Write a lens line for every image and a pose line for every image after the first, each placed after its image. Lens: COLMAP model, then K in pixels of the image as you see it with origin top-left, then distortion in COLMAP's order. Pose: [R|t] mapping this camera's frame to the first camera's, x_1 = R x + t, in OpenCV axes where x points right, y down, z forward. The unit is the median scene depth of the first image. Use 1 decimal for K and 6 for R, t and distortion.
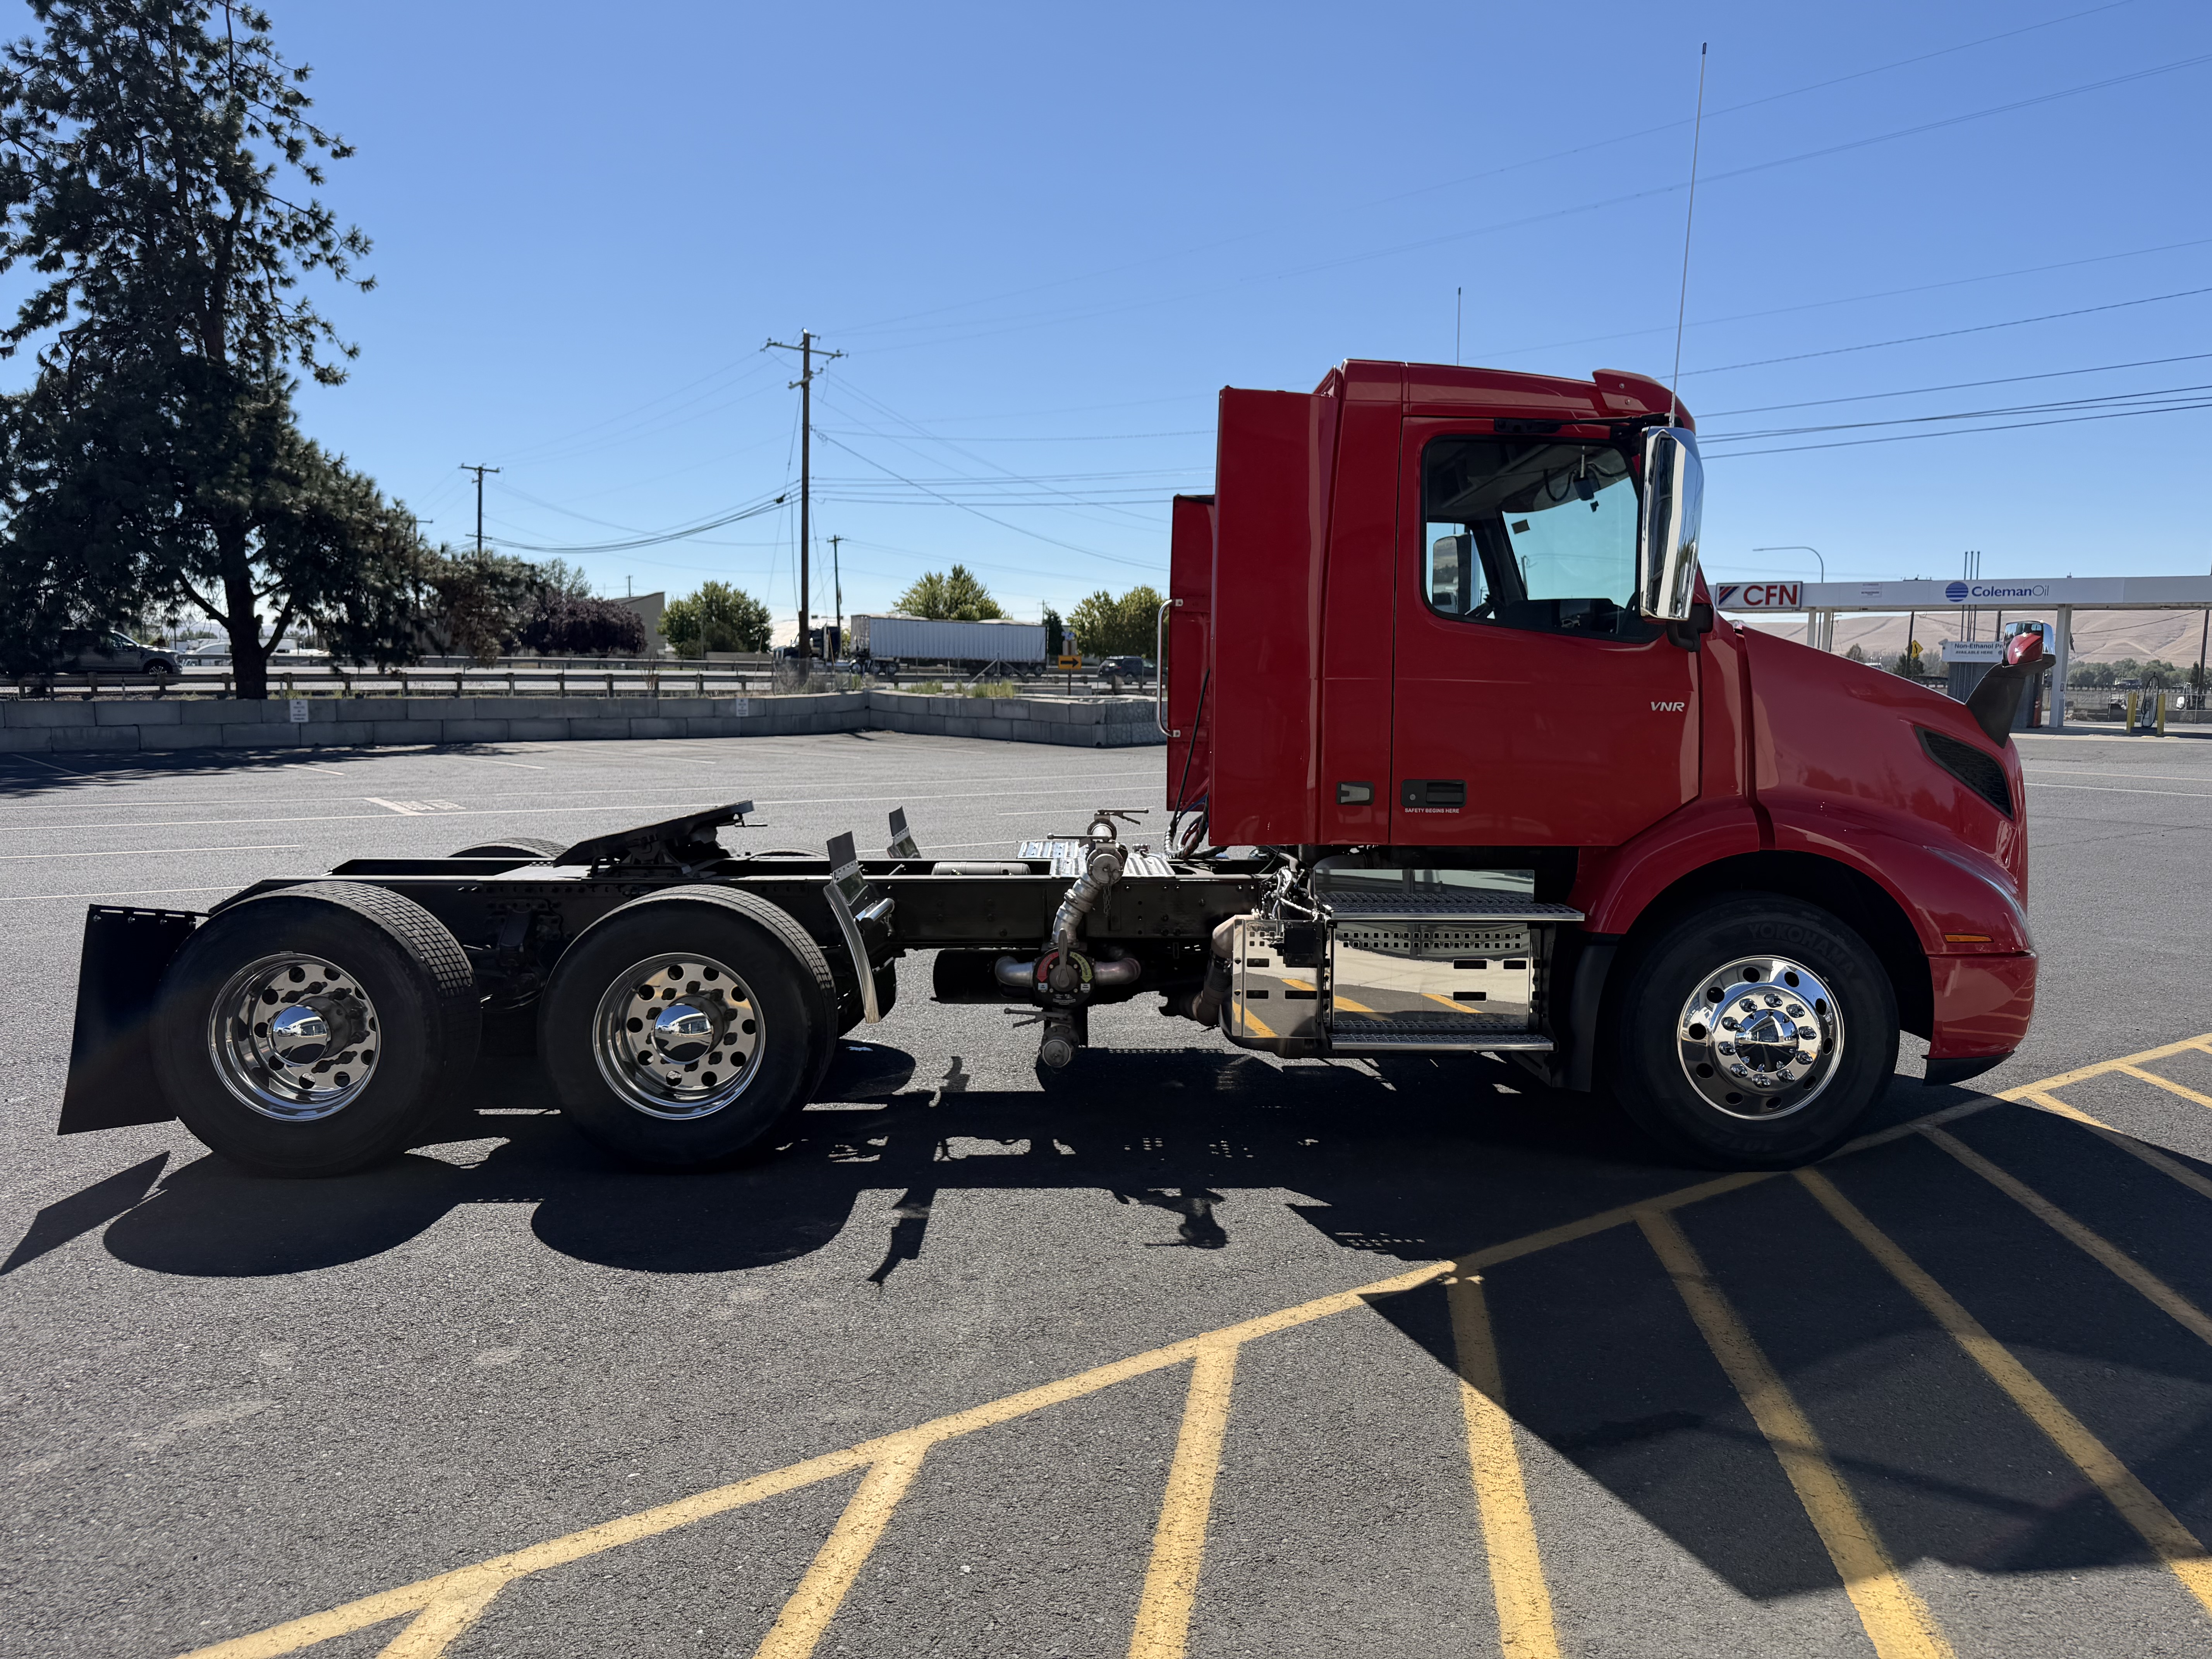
lens RADIAL K [[1640.0, 0, 1111.9], [0, 1640.0, 827.8], [0, 0, 1]] dist [0.013726, -0.025864]
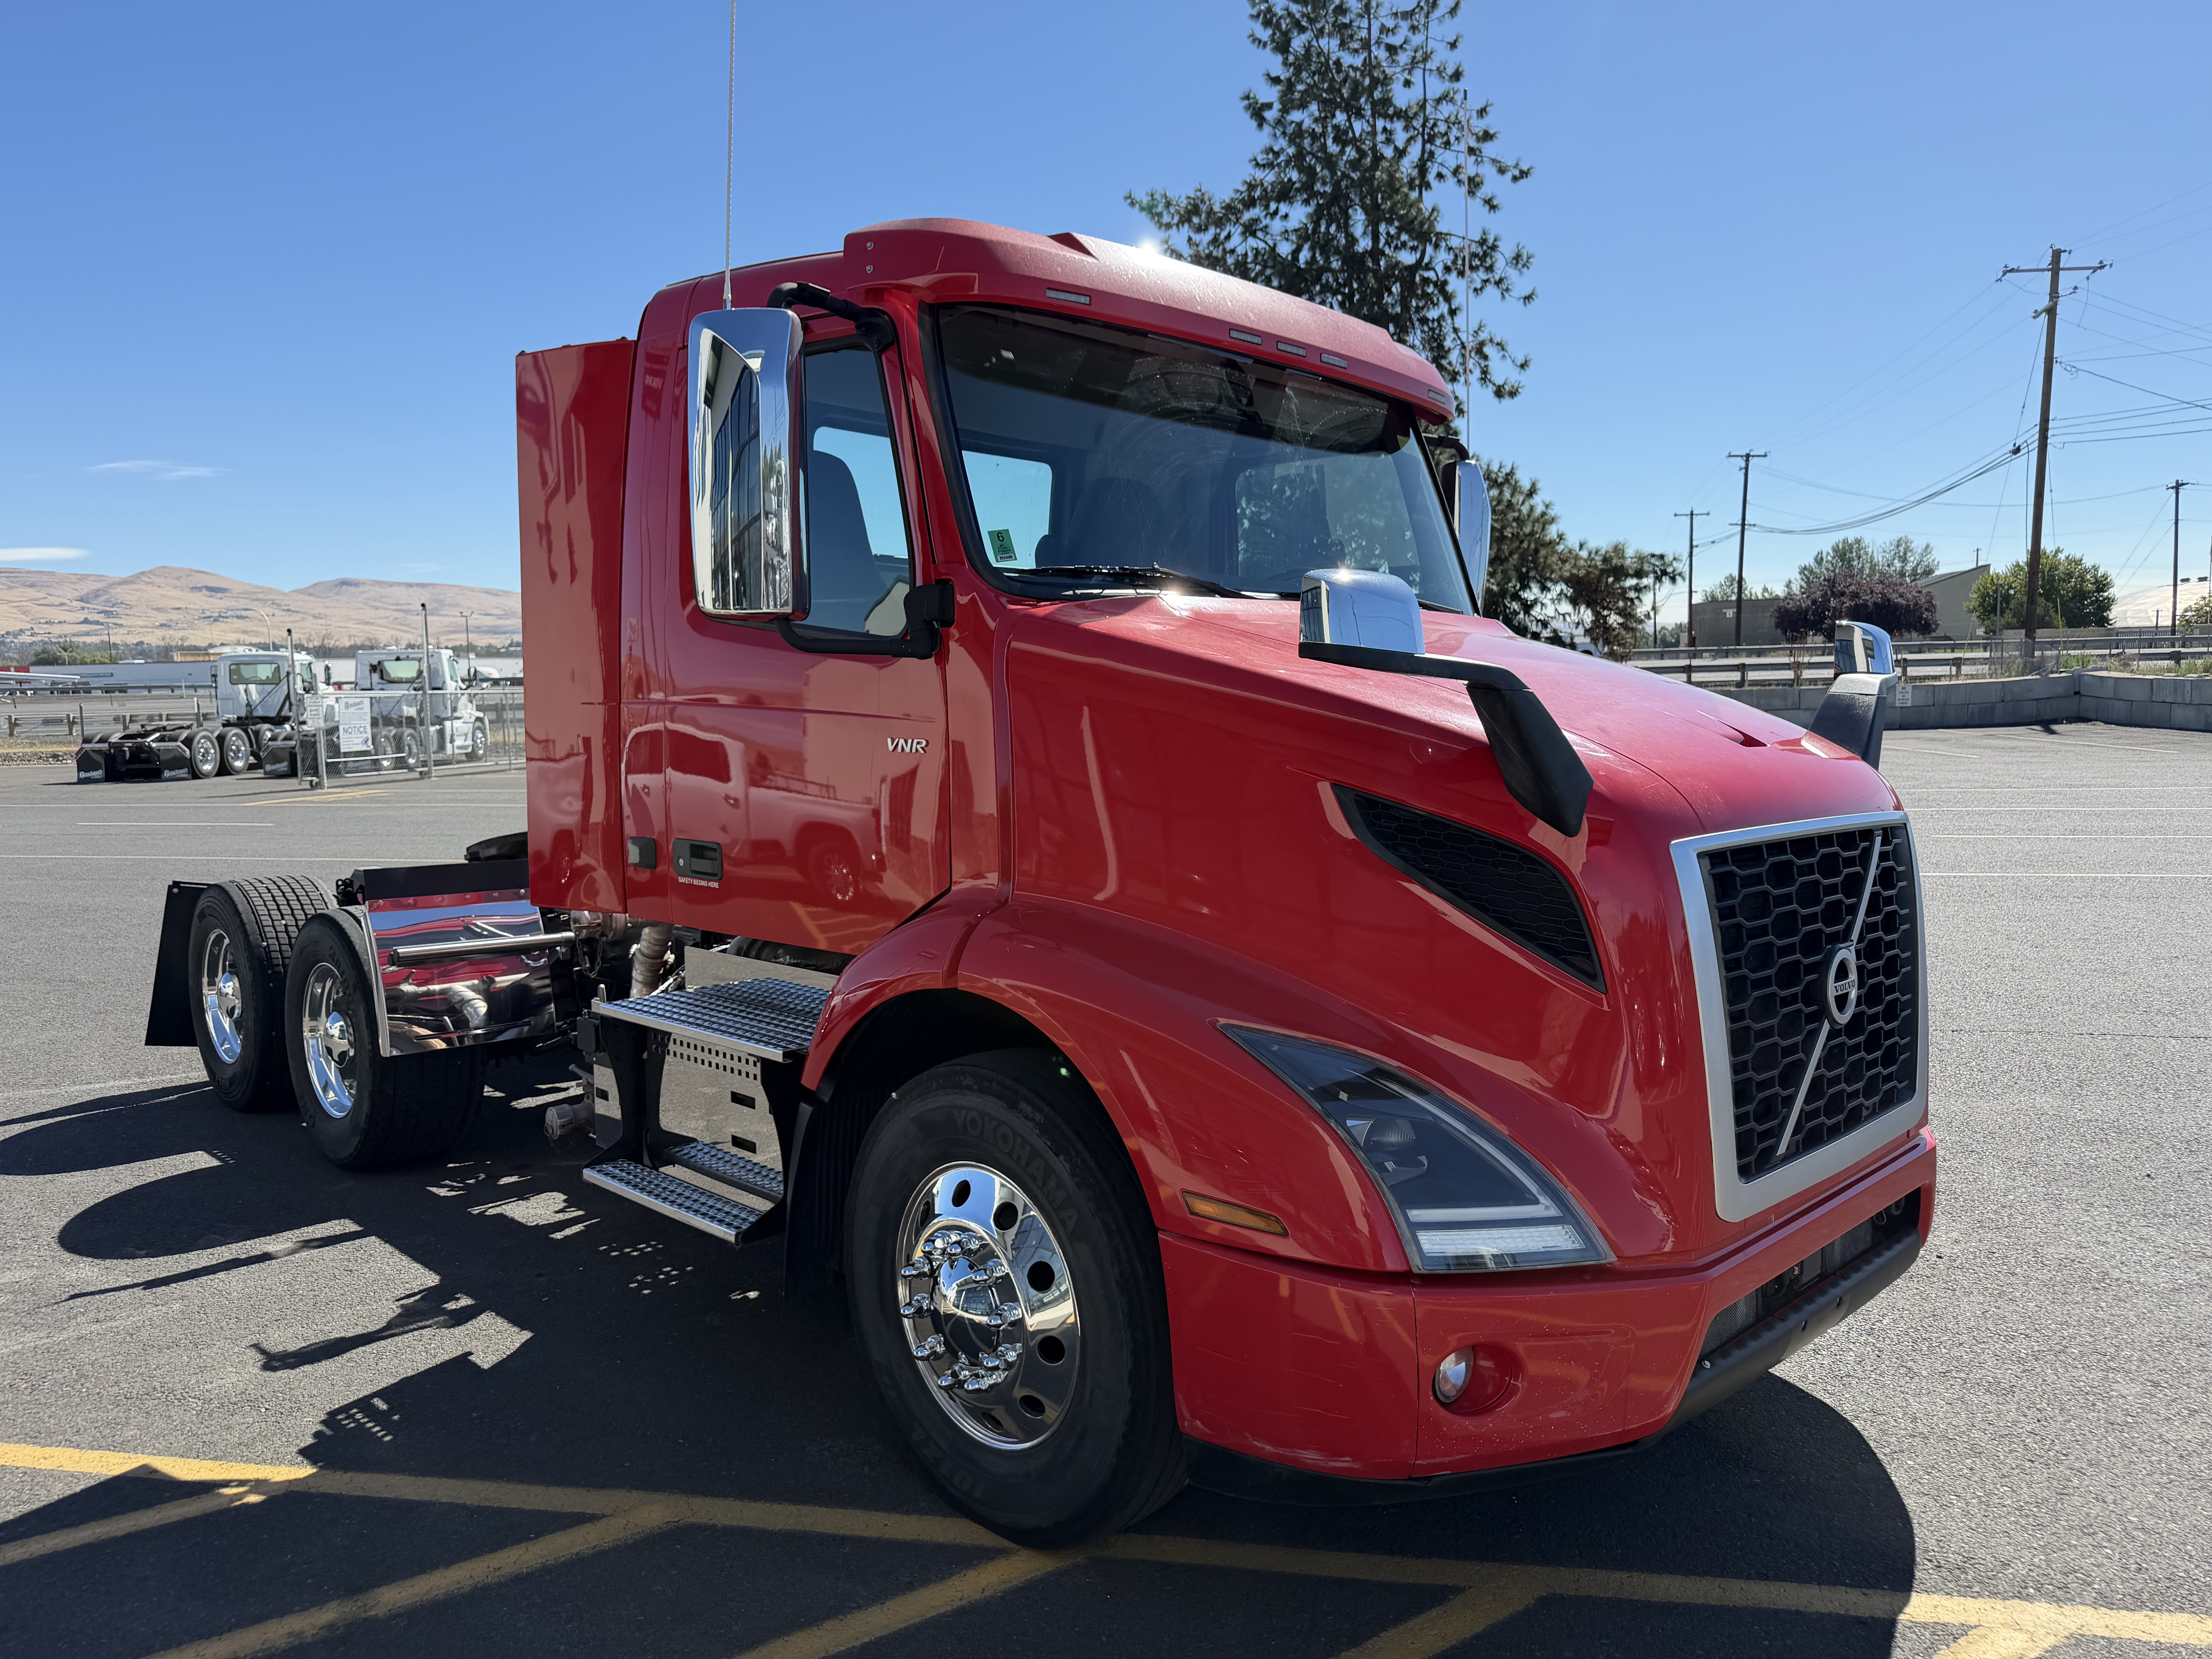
lens RADIAL K [[1621.9, 0, 1106.0], [0, 1621.9, 829.5], [0, 0, 1]] dist [0.011942, -0.029496]
pose [[0.671138, 0.043835, -0.740036, 0.146297], [-0.036592, 0.998992, 0.025988, -0.010040], [0.740429, 0.009638, 0.672065, 0.110968]]
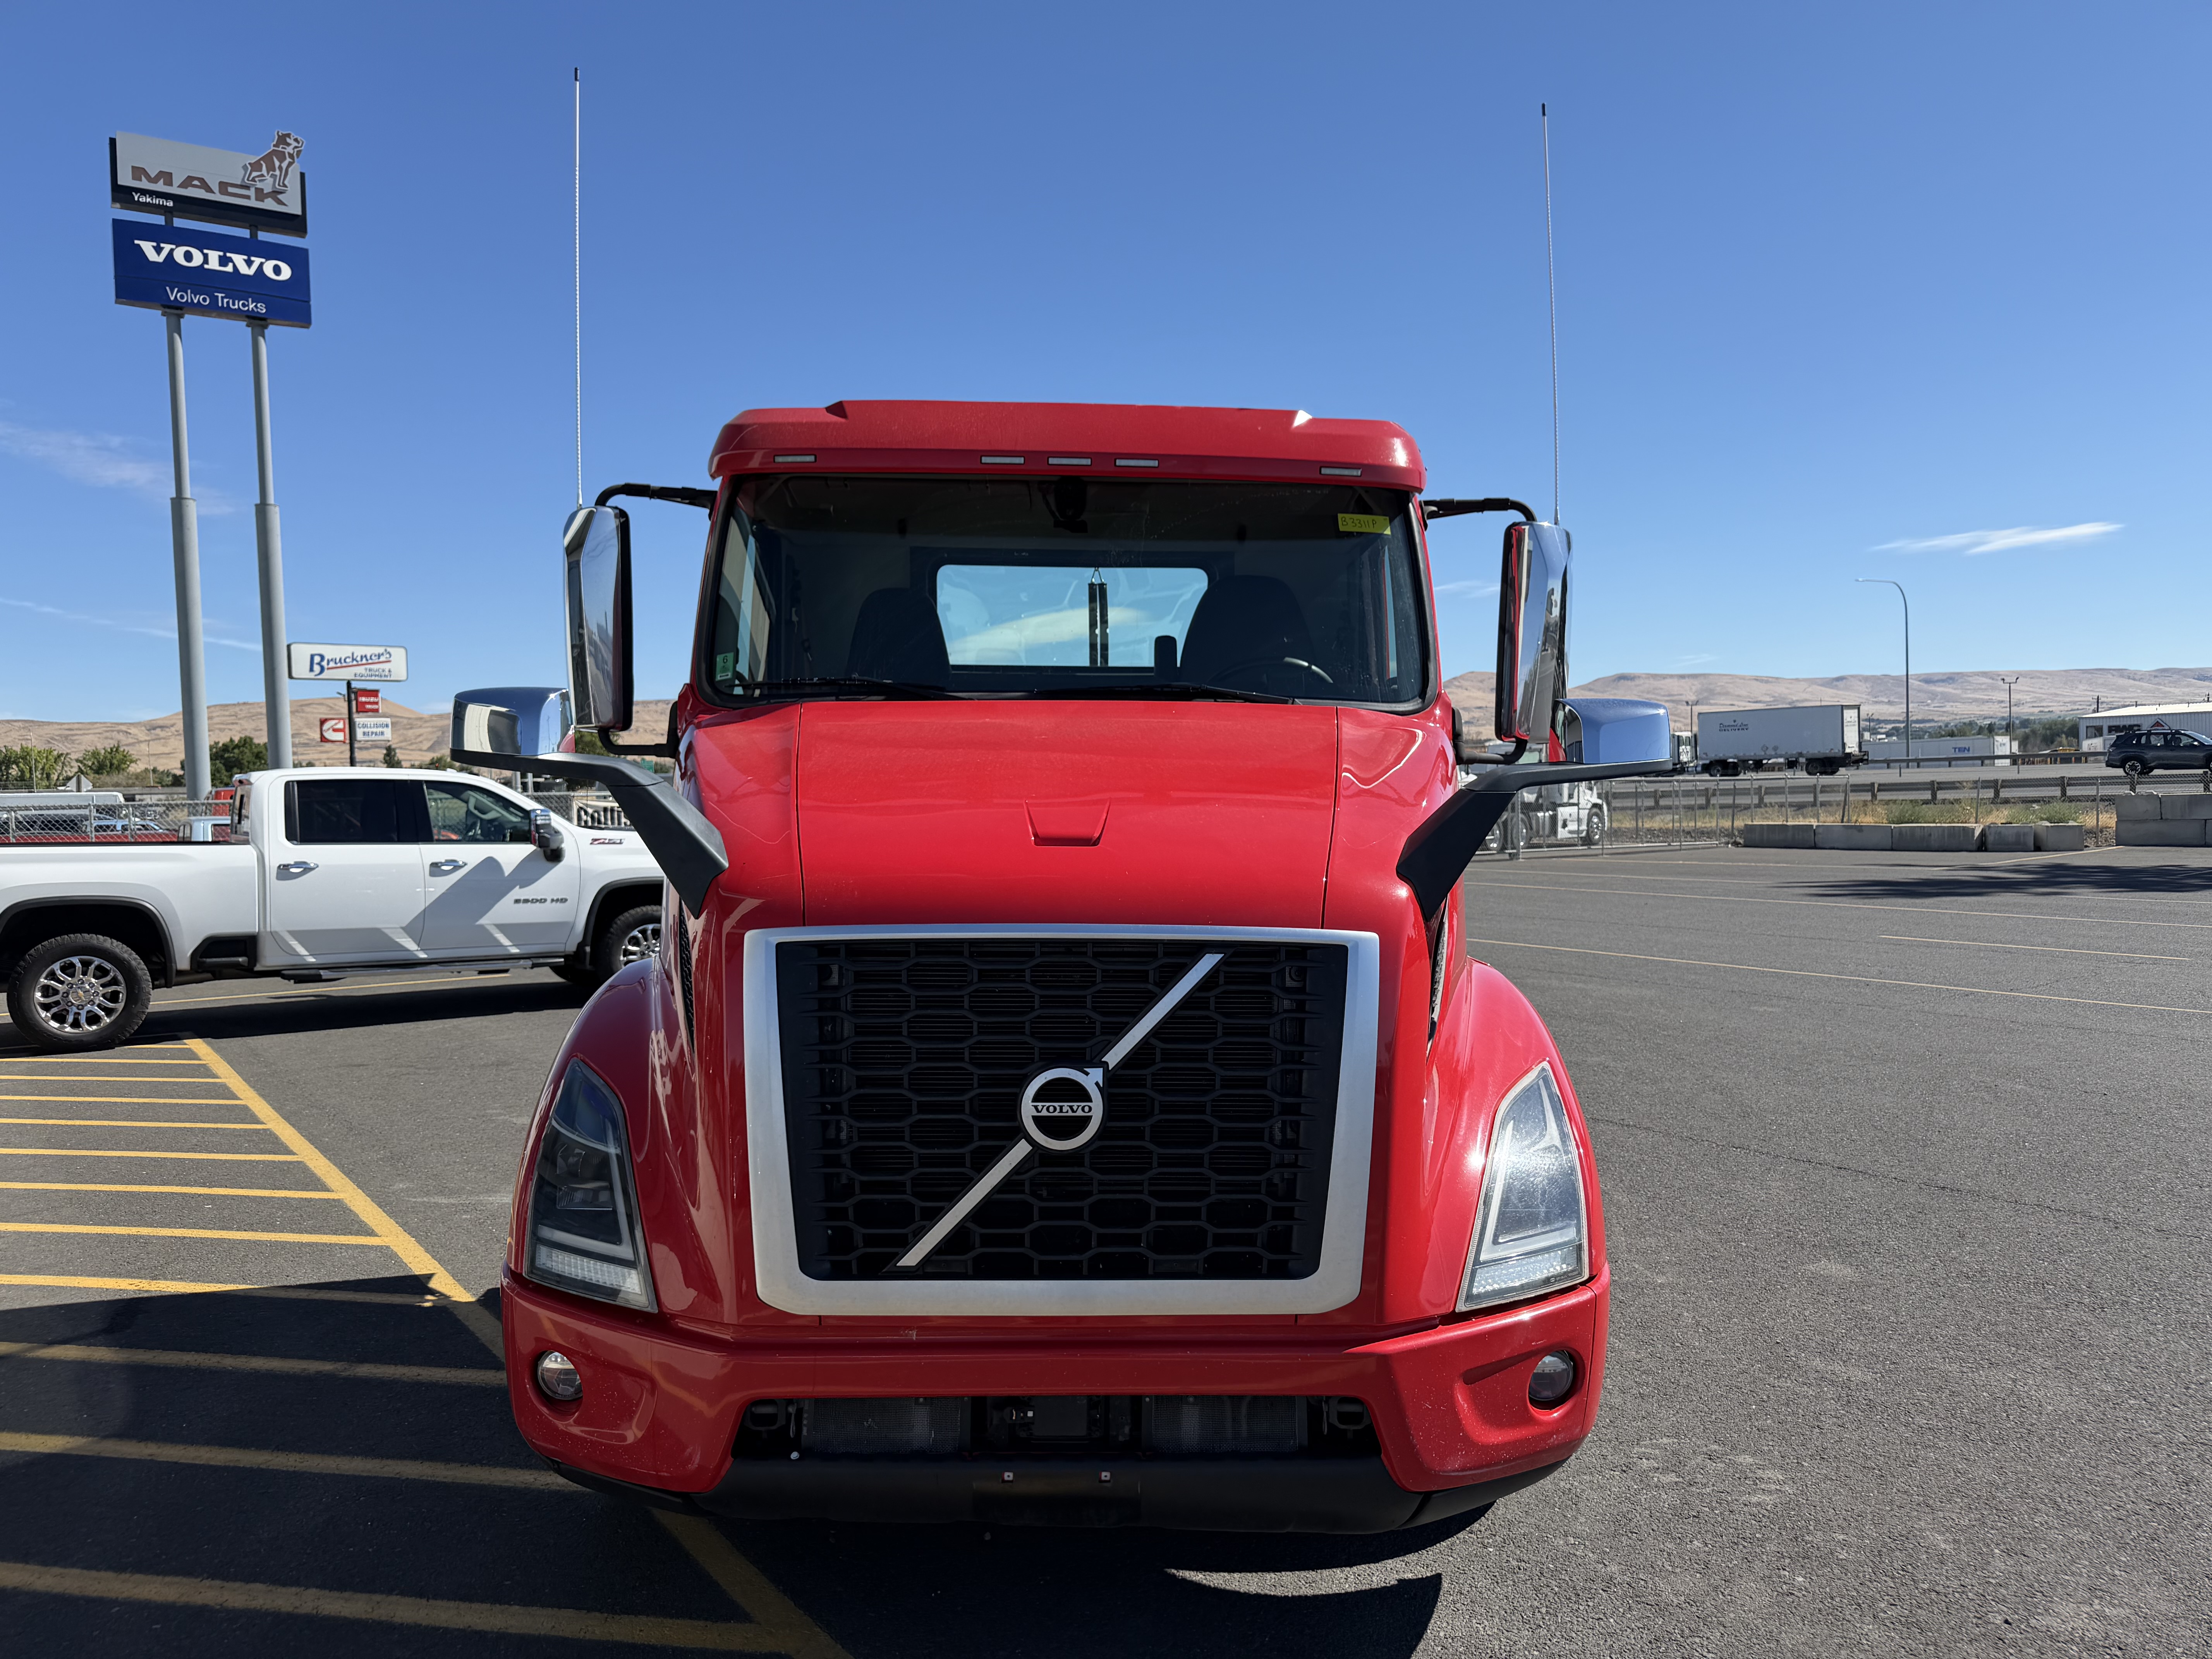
lens RADIAL K [[1621.9, 0, 1106.0], [0, 1621.9, 829.5], [0, 0, 1]] dist [0.011942, -0.029496]
pose [[-0.067963, 0.009933, -0.997638, 0.192952], [-0.059059, 0.998157, 0.013961, -0.016416], [0.995938, 0.059868, -0.067251, 0.219624]]
